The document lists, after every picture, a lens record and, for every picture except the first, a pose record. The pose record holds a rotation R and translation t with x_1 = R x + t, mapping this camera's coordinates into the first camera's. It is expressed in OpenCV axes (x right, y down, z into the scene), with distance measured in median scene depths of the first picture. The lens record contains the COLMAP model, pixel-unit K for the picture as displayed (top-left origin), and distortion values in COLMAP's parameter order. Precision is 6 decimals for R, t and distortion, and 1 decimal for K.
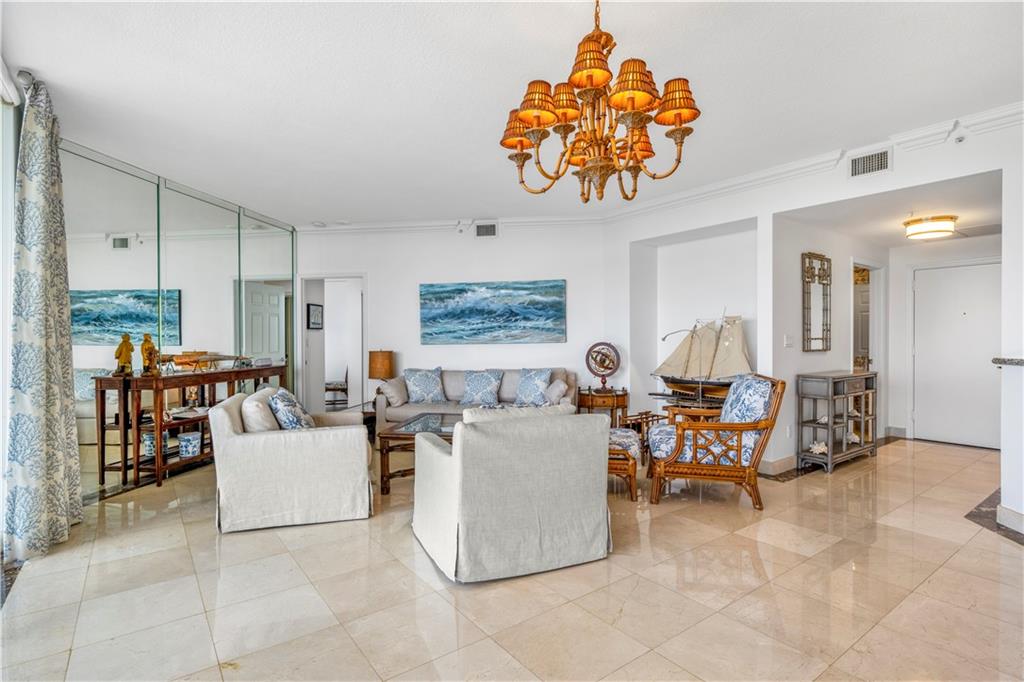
lens RADIAL K [[512.4, 0, 512.0], [0, 512.4, 341.0], [0, 0, 1]] dist [0.000456, 0.000080]
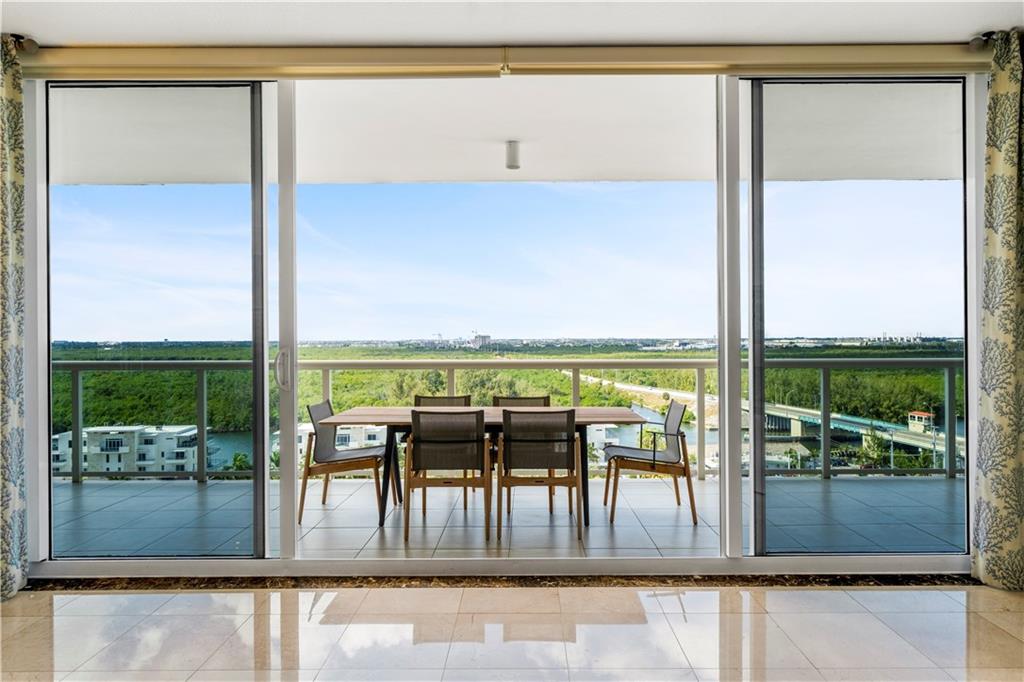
lens RADIAL K [[613.6, 0, 530.5], [0, 613.6, 336.7], [0, 0, 1]] dist [0.003353, -0.000122]
pose [[-0.593293, 0.004593, -0.804974, 0.170166], [0.003010, 0.999989, 0.003486, -0.003017], [0.804981, -0.000355, -0.593300, 0.449939]]
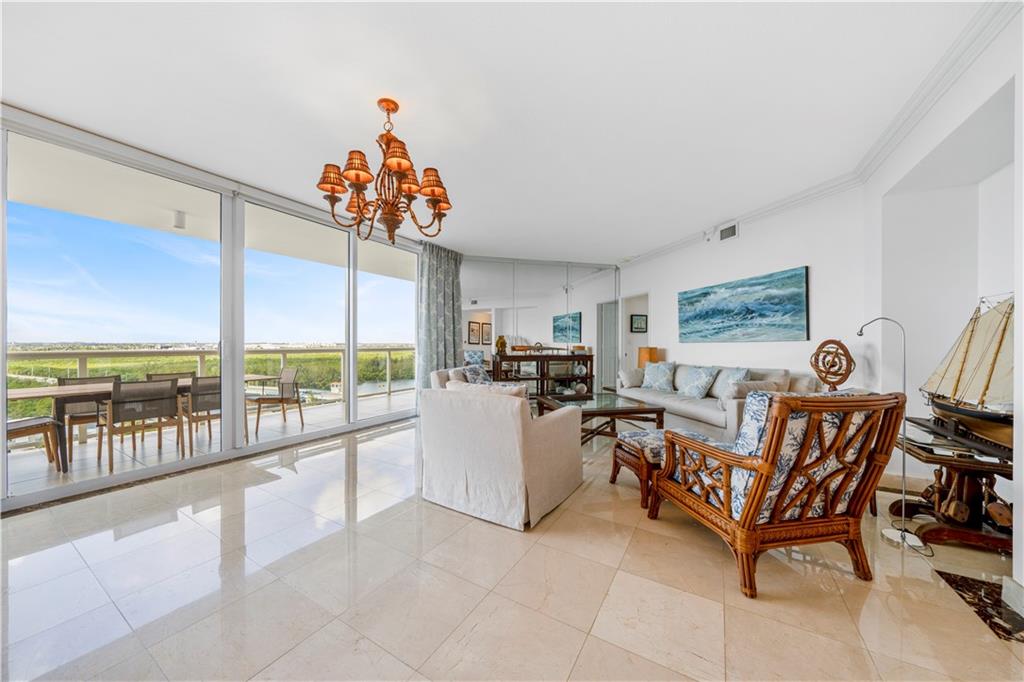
lens RADIAL K [[351.9, 0, 507.4], [0, 351.9, 342.4], [0, 0, 1]] dist [-0.000754, -0.000016]
pose [[0.377939, 0.003315, -0.925825, 0.448441], [-0.008356, 0.999965, 0.000169, 0.009724], [0.925793, 0.007672, 0.377953, 0.323434]]
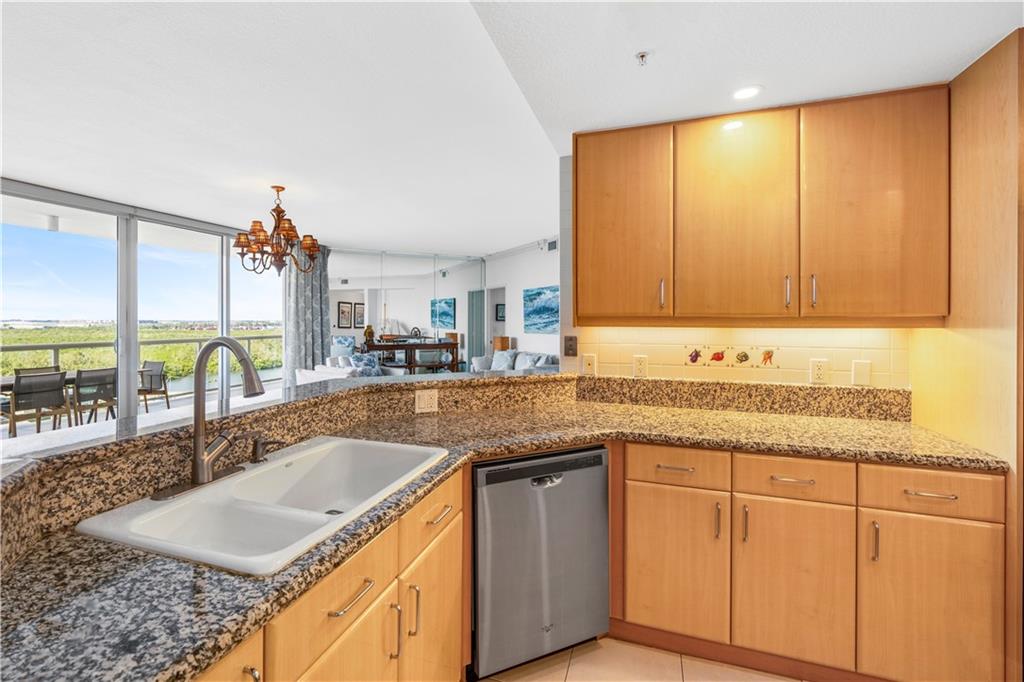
lens RADIAL K [[465.5, 0, 477.2], [0, 465.5, 319.2], [0, 0, 1]] dist [-0.001683, -0.000249]
pose [[0.534495, 0.003923, -0.845163, 0.851816], [-0.007643, 0.999971, -0.000192, -0.030212], [0.845137, 0.006562, 0.534509, 0.219703]]
